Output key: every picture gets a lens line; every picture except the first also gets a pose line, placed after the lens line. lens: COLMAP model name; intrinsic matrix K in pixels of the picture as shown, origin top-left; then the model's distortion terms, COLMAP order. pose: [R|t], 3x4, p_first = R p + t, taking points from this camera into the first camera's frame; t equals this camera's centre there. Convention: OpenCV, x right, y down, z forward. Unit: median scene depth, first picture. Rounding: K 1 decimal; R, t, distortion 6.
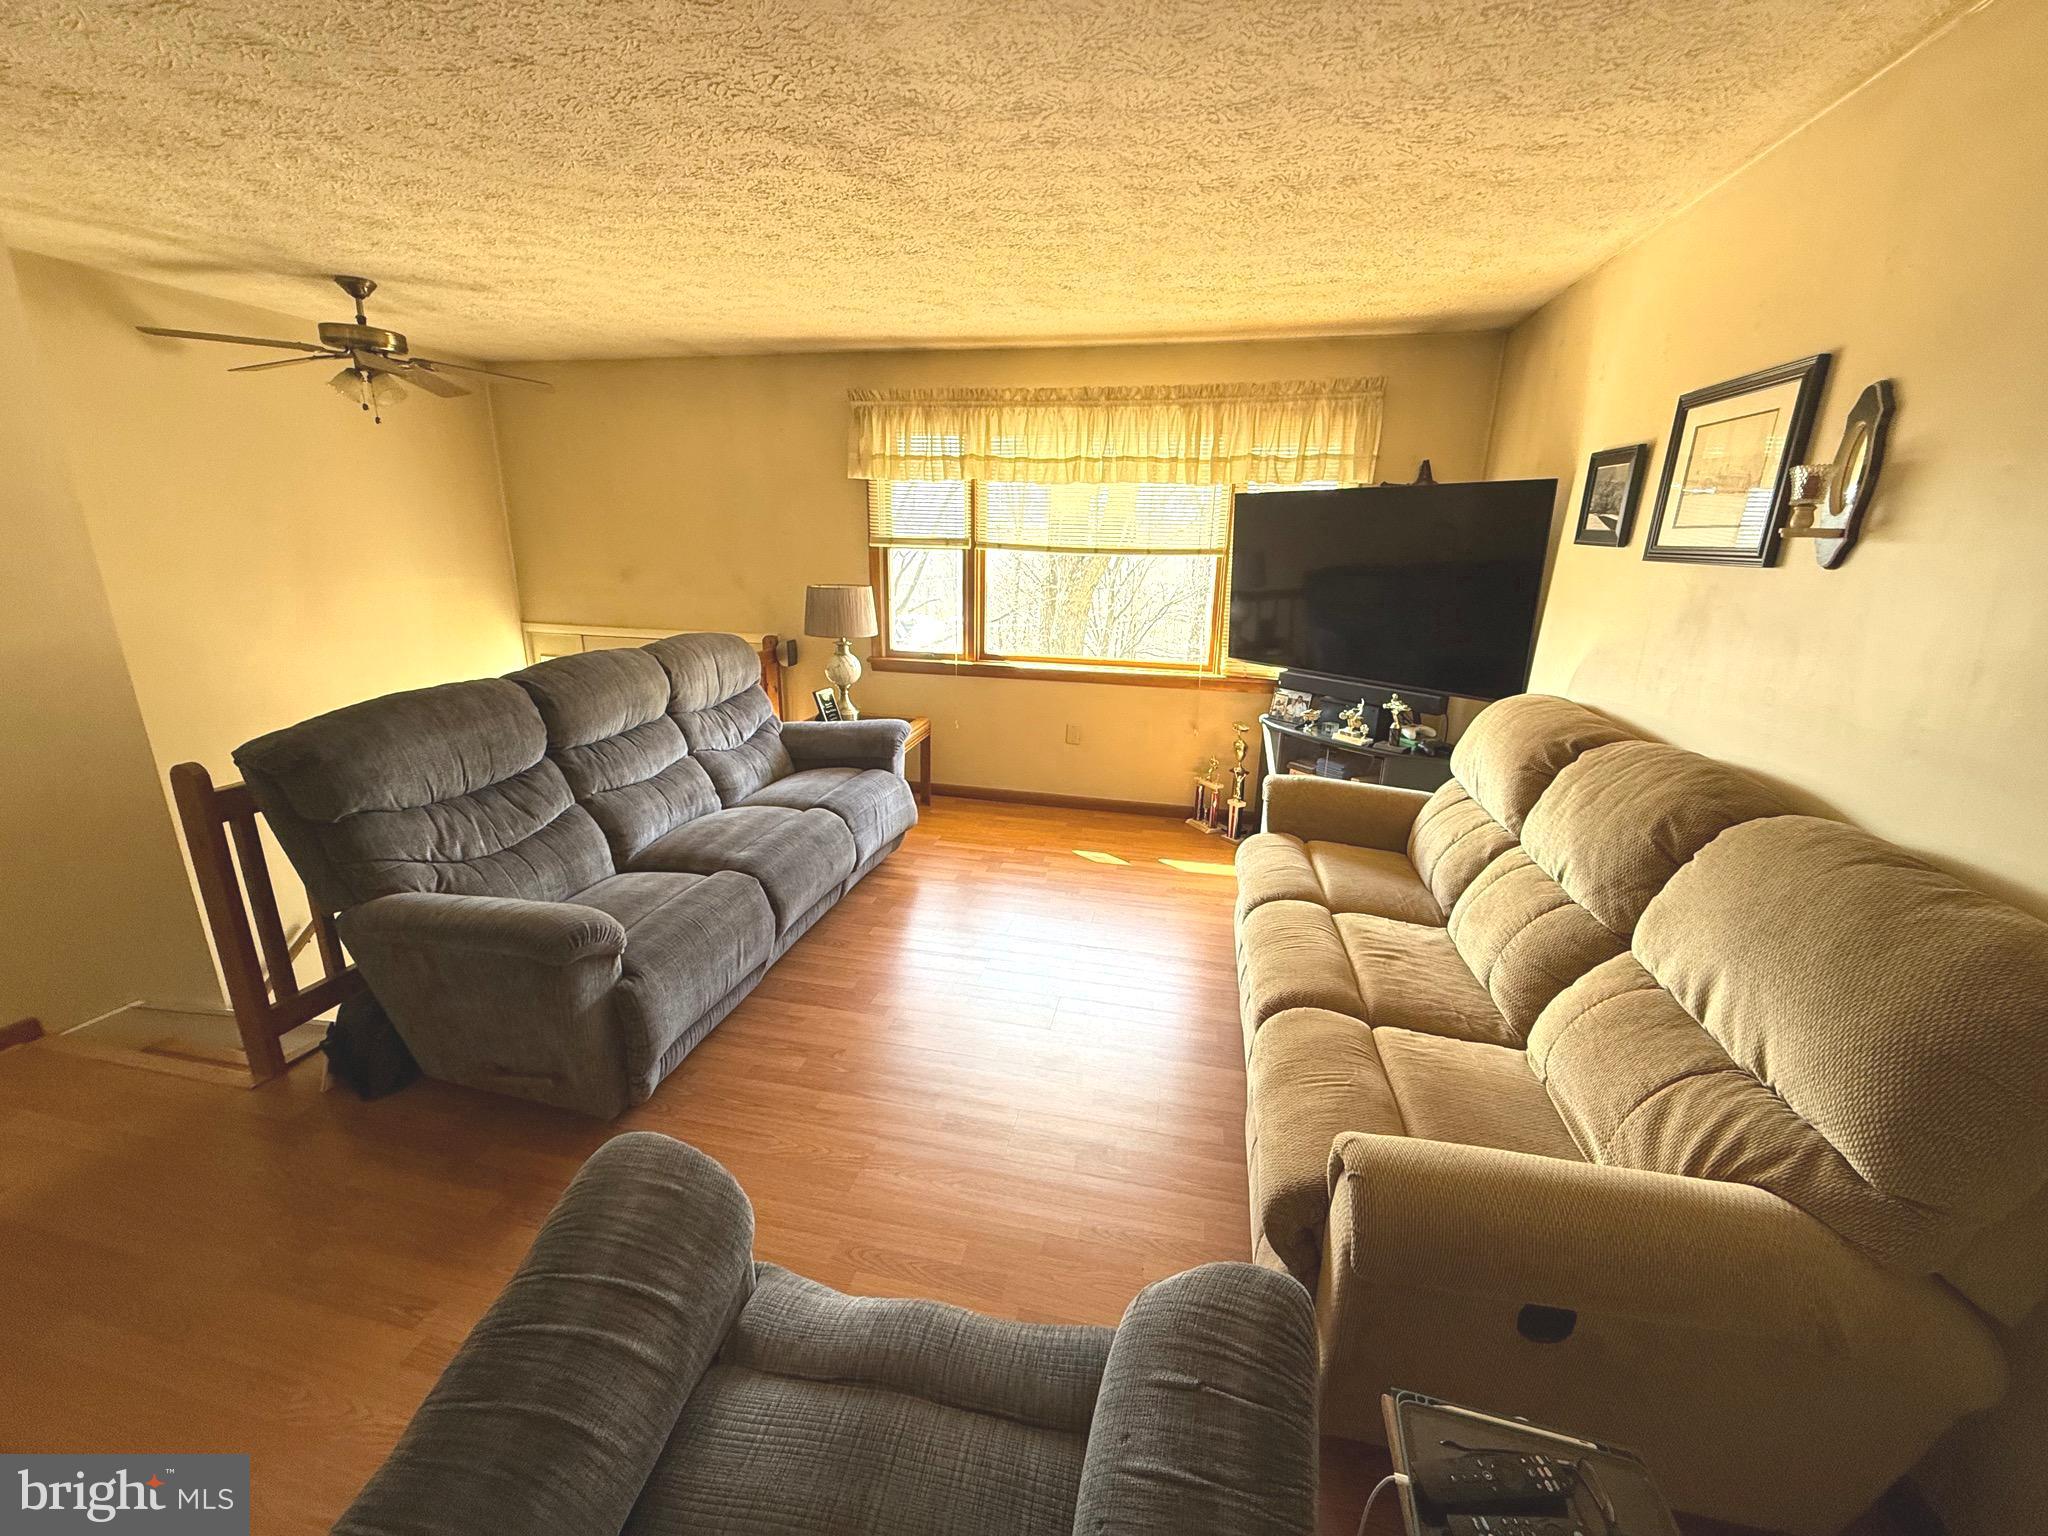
lens RADIAL K [[813.0, 0, 1013.4], [0, 813.0, 762.3], [0, 0, 1]] dist [-0.000034, -0.000058]
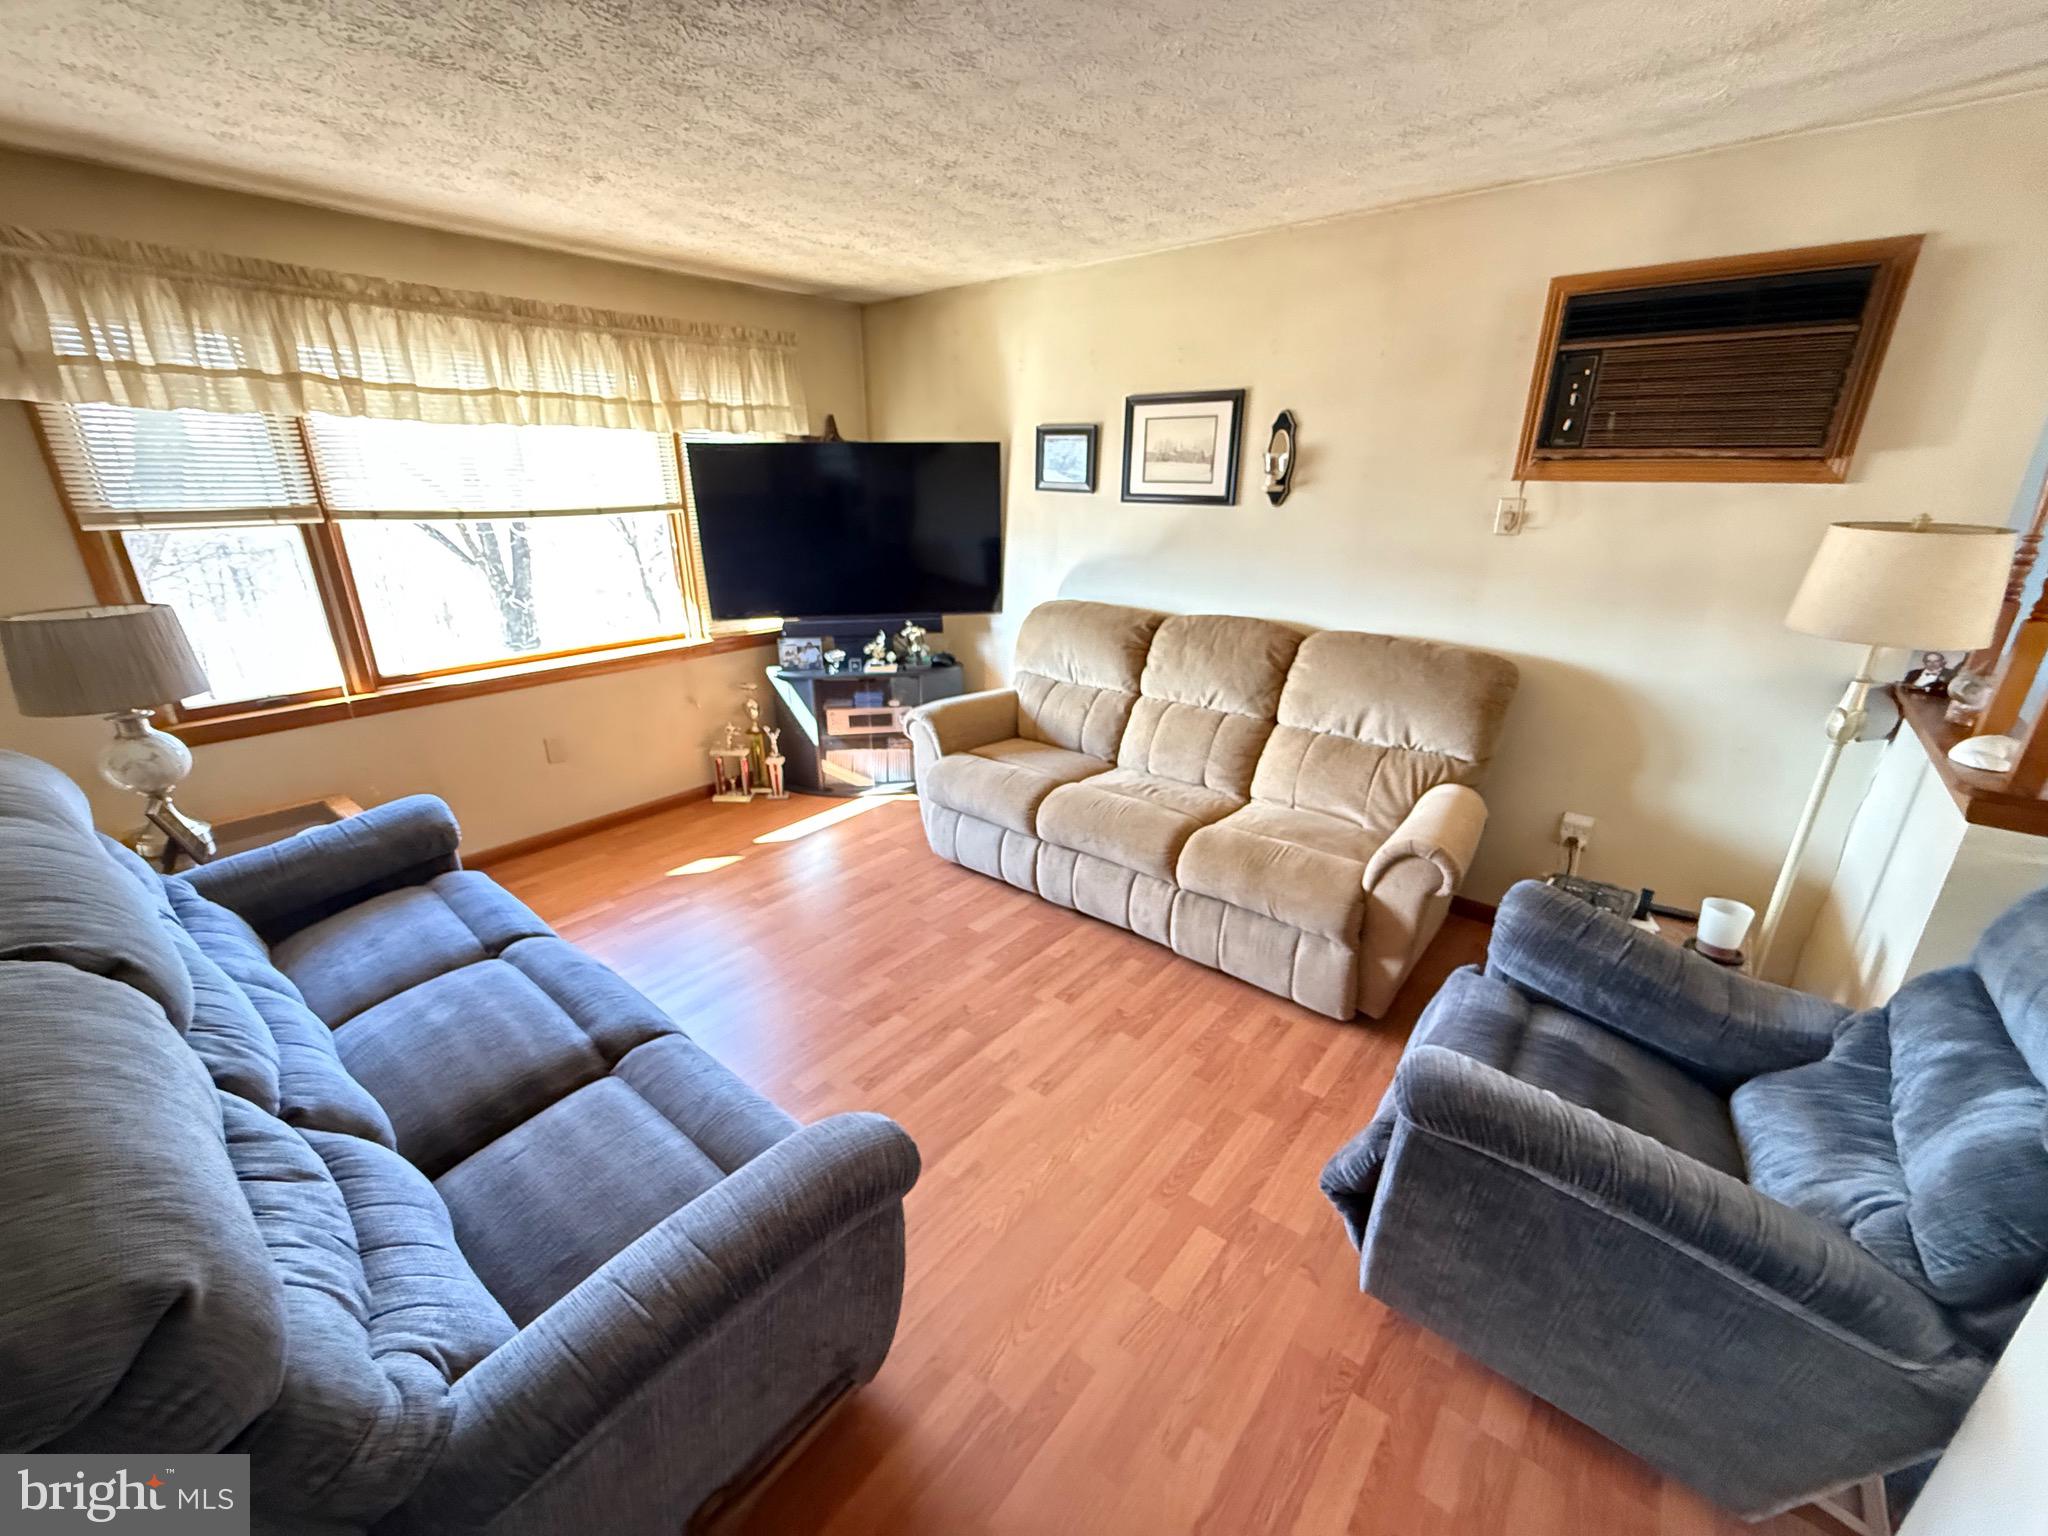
lens RADIAL K [[813.0, 0, 1029.8], [0, 813.0, 758.6], [0, 0, 1]] dist [-0.000034, -0.000058]
pose [[0.453498, -0.313785, 0.834193, -0.435286], [0.247578, 0.943489, 0.220304, -0.099204], [-0.856180, 0.106621, 0.505557, 0.239245]]
